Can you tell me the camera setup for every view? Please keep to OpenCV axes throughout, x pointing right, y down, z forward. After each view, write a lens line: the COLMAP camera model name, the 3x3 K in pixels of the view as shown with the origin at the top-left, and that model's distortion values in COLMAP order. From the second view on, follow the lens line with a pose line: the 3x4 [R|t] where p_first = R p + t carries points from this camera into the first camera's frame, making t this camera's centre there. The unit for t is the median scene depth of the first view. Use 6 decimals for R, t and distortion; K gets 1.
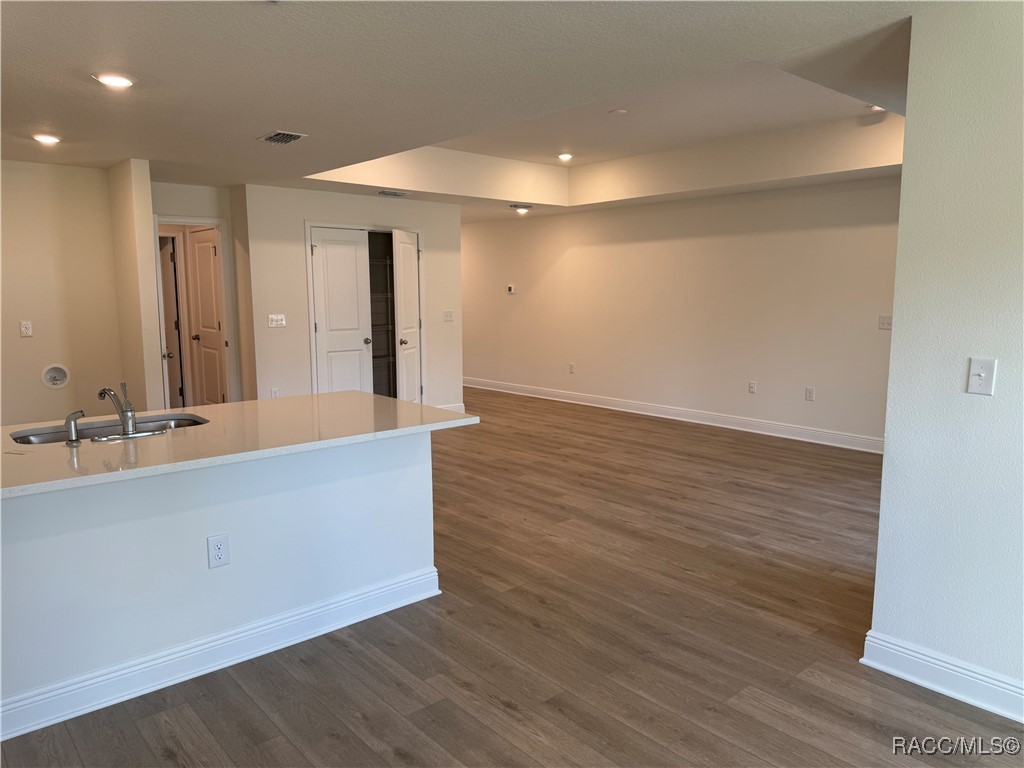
lens RADIAL K [[723.0, 0, 511.8], [0, 723.0, 384.7], [0, 0, 1]] dist [-0.026108, -0.002492]
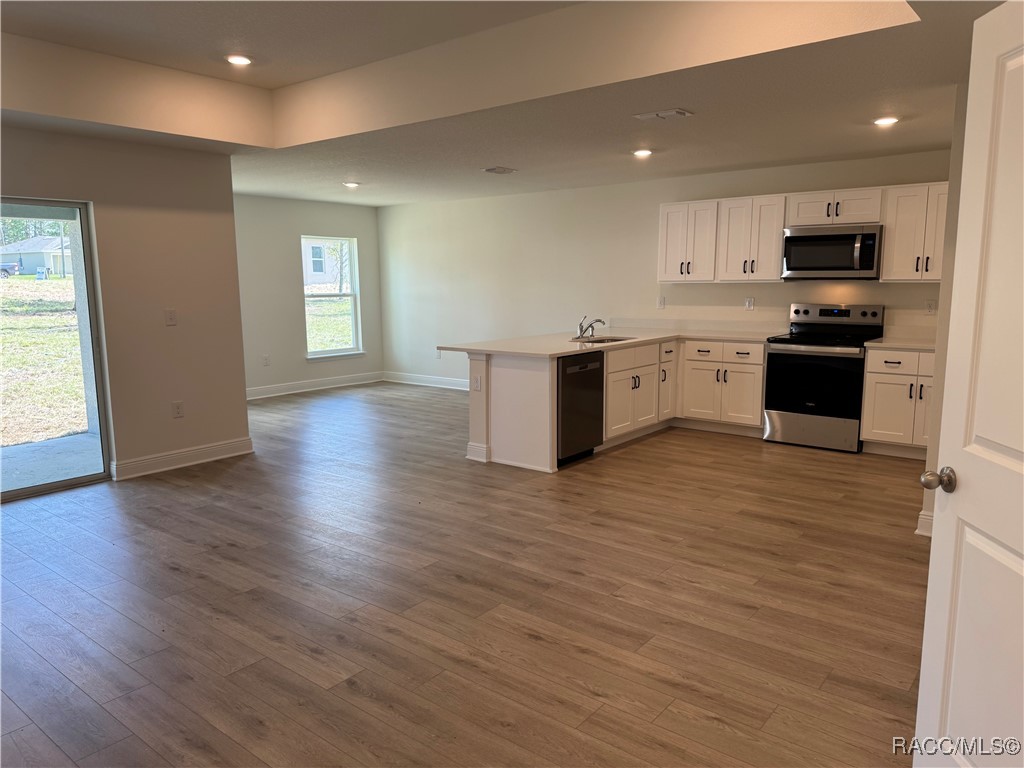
lens RADIAL K [[723.0, 0, 511.9], [0, 723.0, 385.6], [0, 0, 1]] dist [-0.026108, -0.002492]
pose [[-0.984466, 0.036263, -0.171792, 0.057925], [-0.012923, 0.960820, 0.276870, -0.247824], [0.175102, 0.274789, -0.945426, 1.900803]]
